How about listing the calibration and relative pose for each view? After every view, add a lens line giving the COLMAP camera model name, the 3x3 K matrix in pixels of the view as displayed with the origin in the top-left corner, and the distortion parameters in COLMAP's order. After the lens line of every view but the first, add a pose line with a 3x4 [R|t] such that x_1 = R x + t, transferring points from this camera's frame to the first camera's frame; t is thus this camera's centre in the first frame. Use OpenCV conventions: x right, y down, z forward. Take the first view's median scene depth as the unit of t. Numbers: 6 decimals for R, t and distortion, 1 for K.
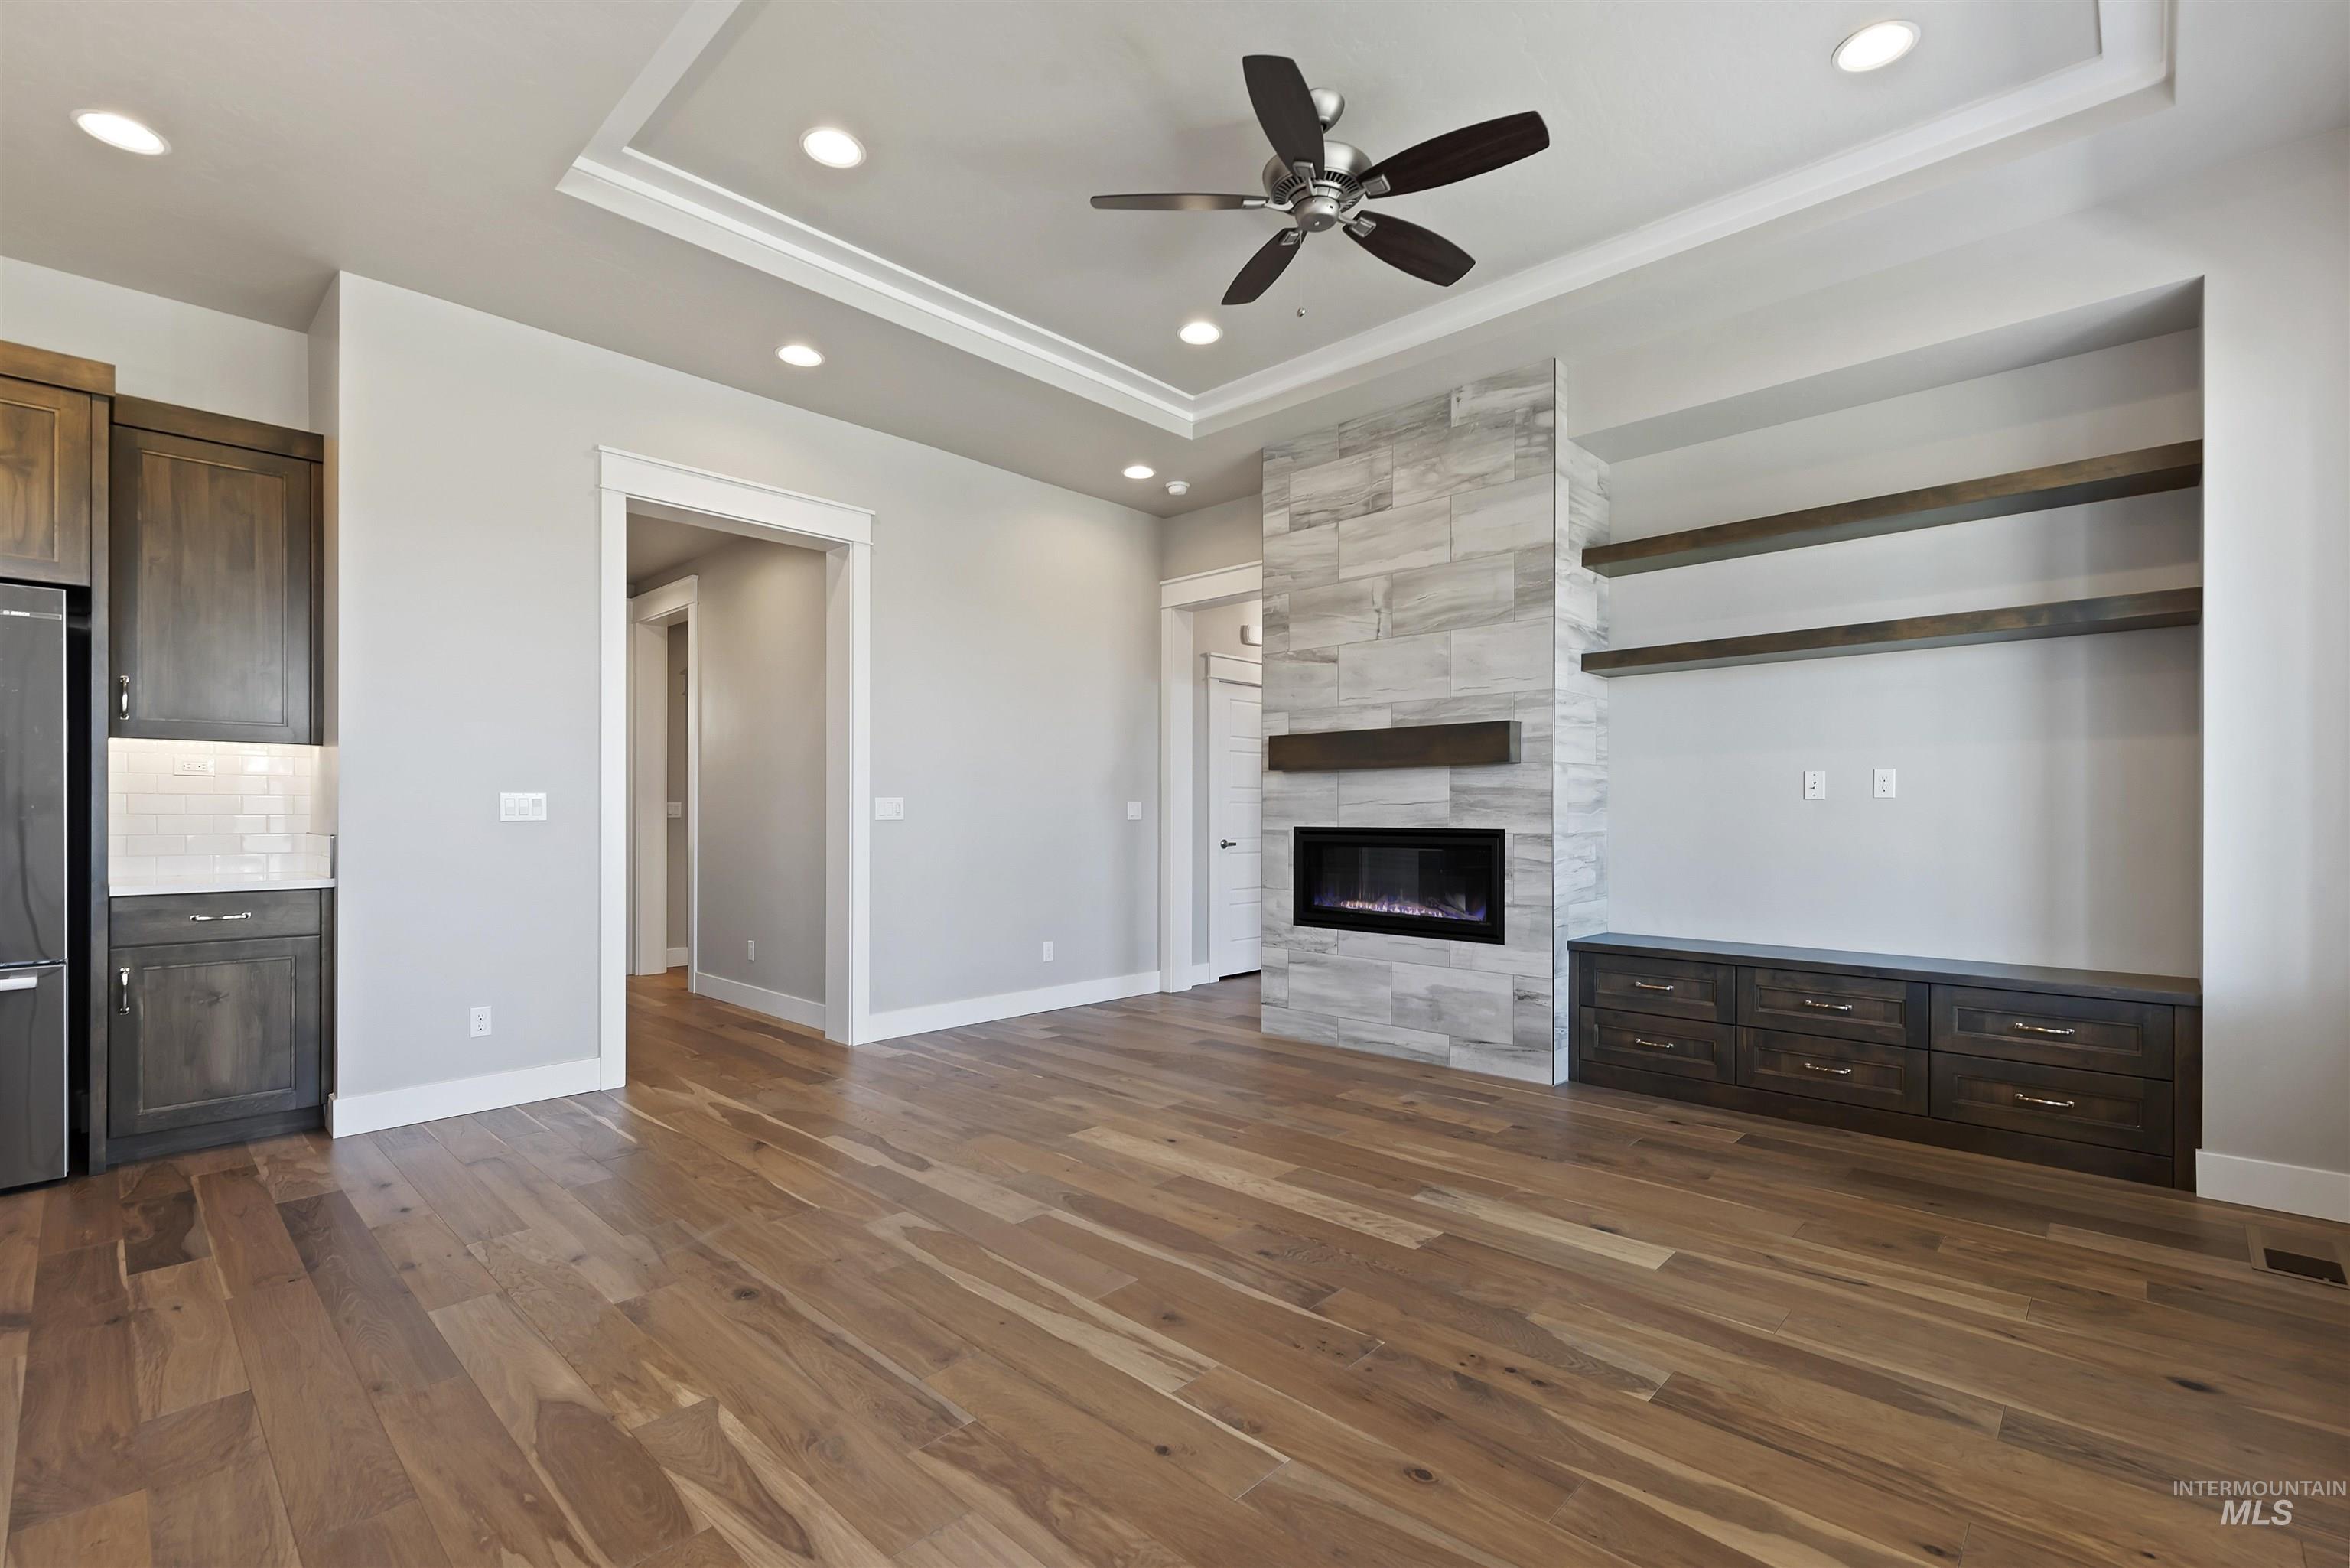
lens RADIAL K [[1029.4, 0, 1161.7], [0, 1029.4, 816.1], [0, 0, 1]] dist [0.001563, 0.000365]
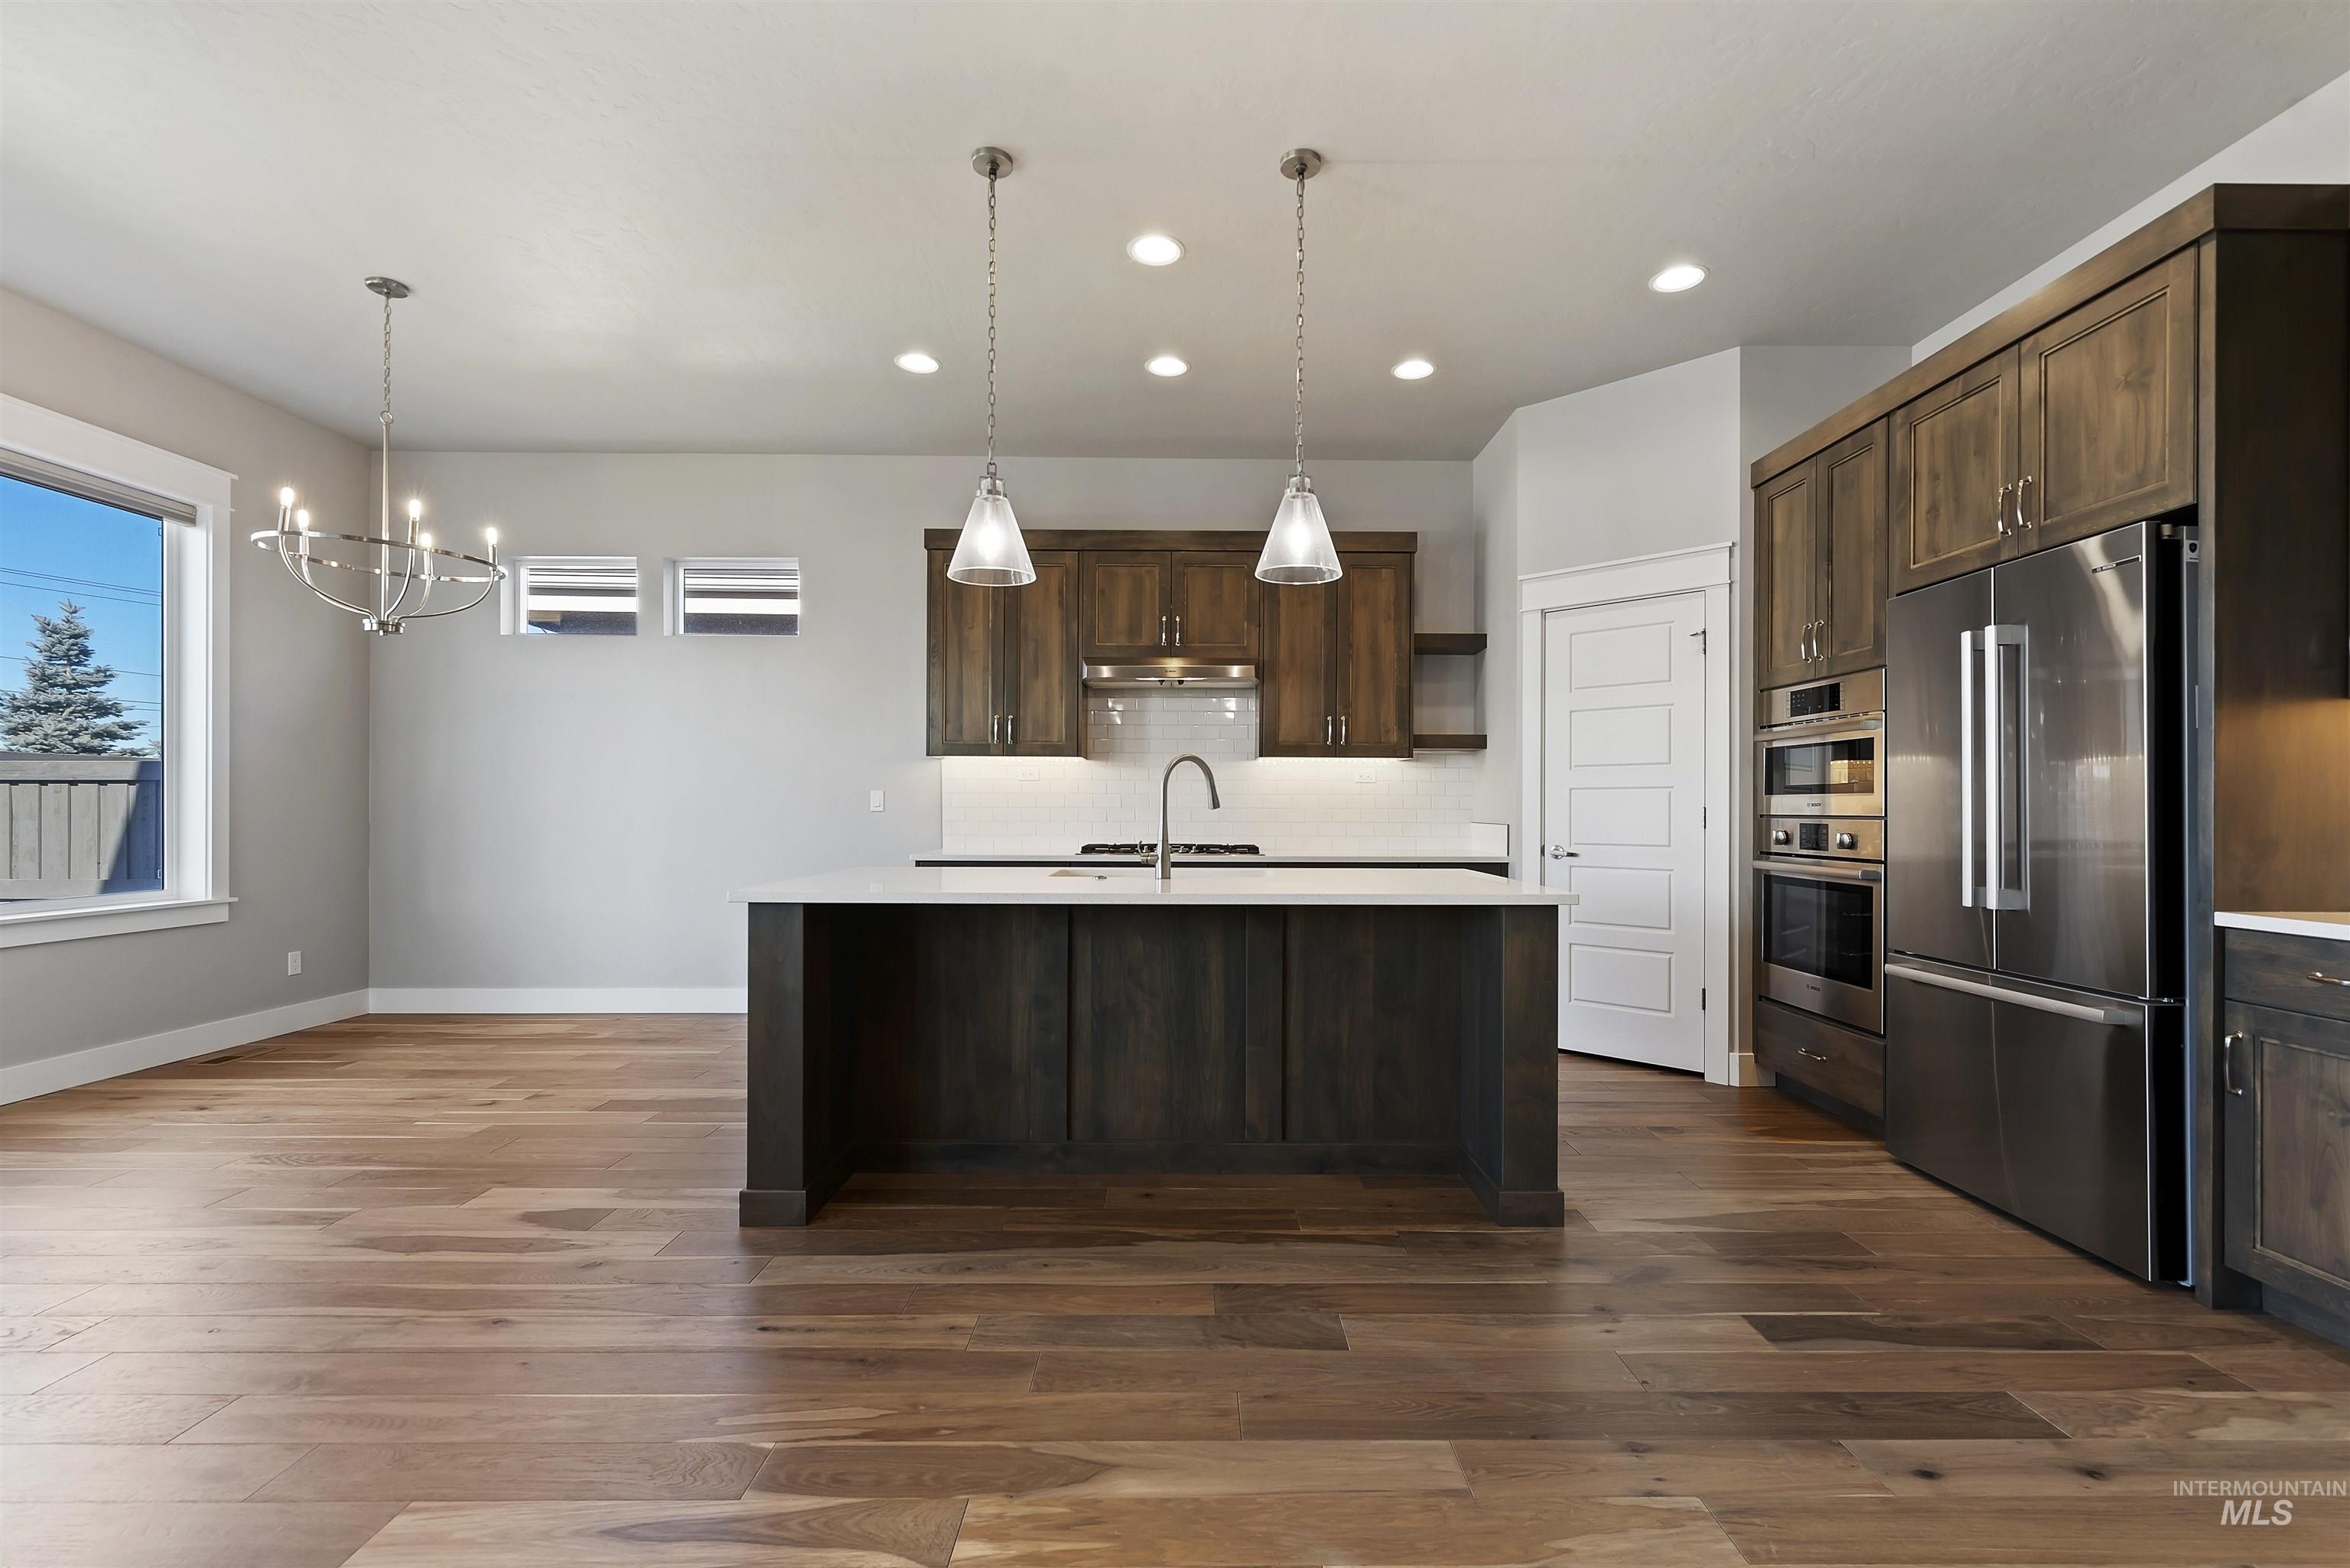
lens RADIAL K [[1029.0, 0, 1197.8], [0, 1029.0, 805.3], [0, 0, 1]] dist [0.001623, 0.000149]
pose [[-0.704181, -0.005372, -0.710000, -0.009847], [-0.005434, 0.999983, -0.002177, -0.000364], [0.710000, 0.002325, -0.704198, 0.788226]]
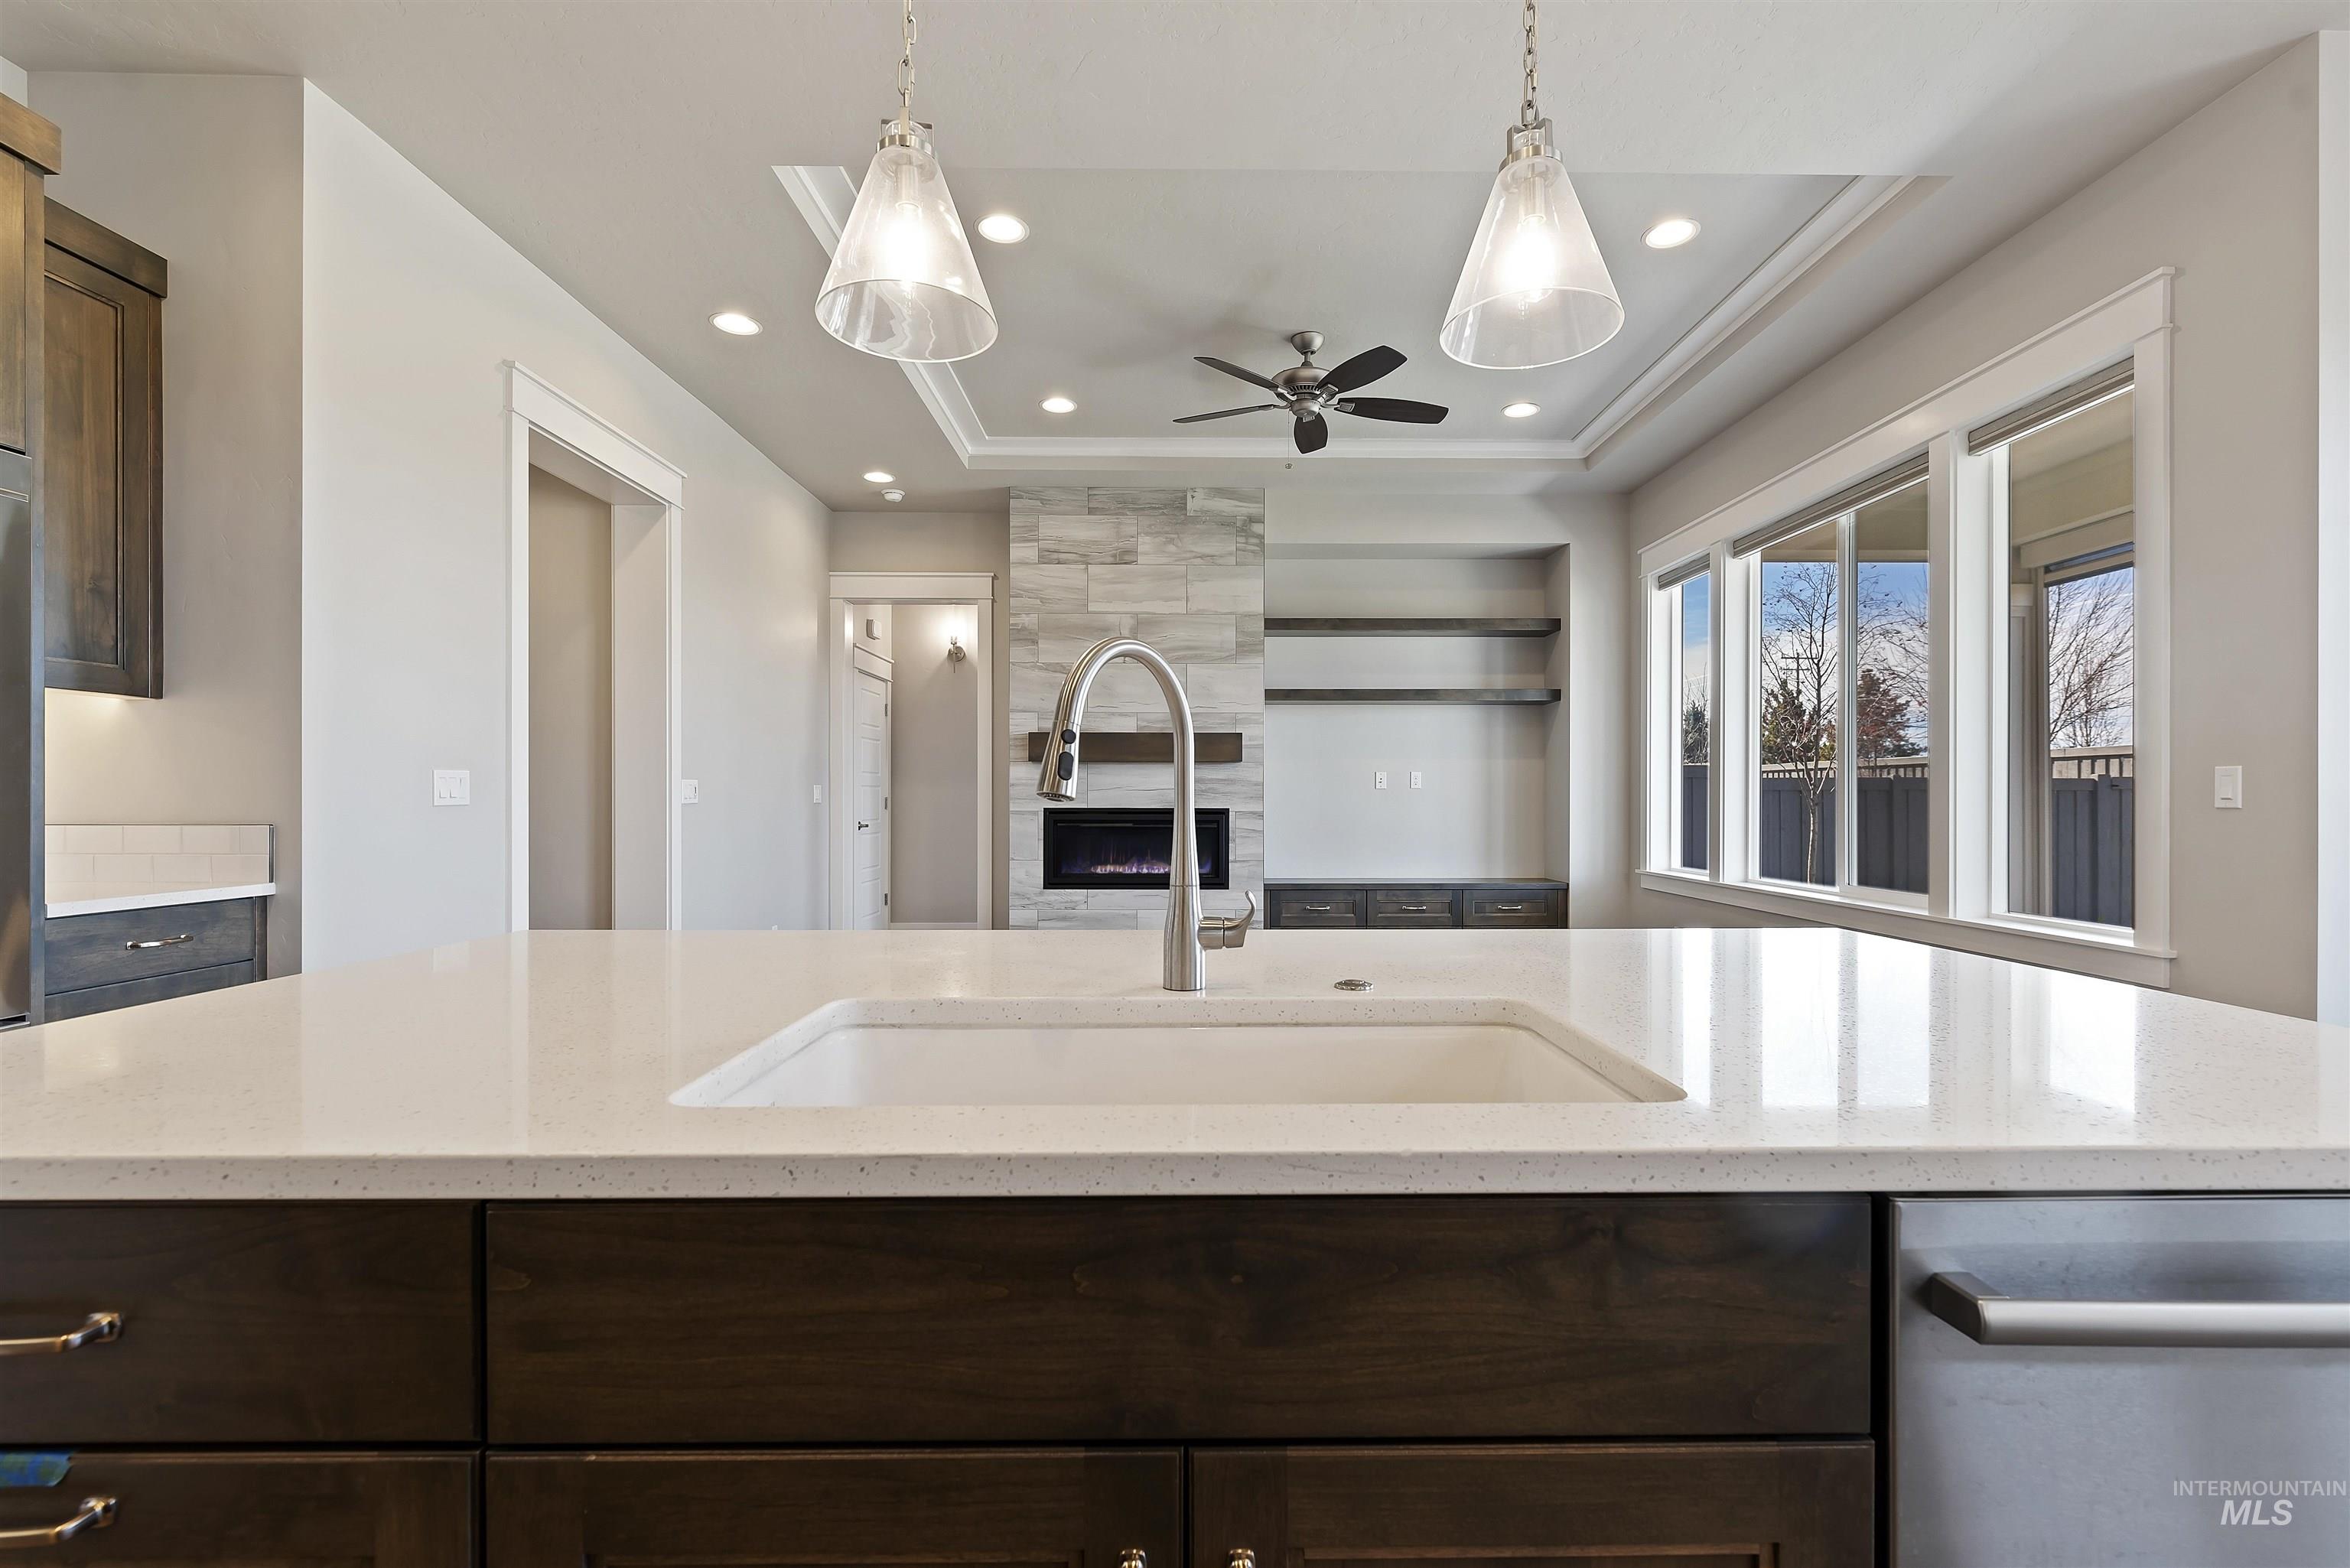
lens RADIAL K [[1055.5, 0, 1170.6], [0, 1055.5, 800.6], [0, 0, 1]] dist [0.001224, 0.000075]
pose [[0.721189, -0.000866, 0.692737, -0.760798], [0.000033, 0.999999, 0.001217, 0.000184], [-0.692738, -0.000855, 0.721189, 0.001967]]
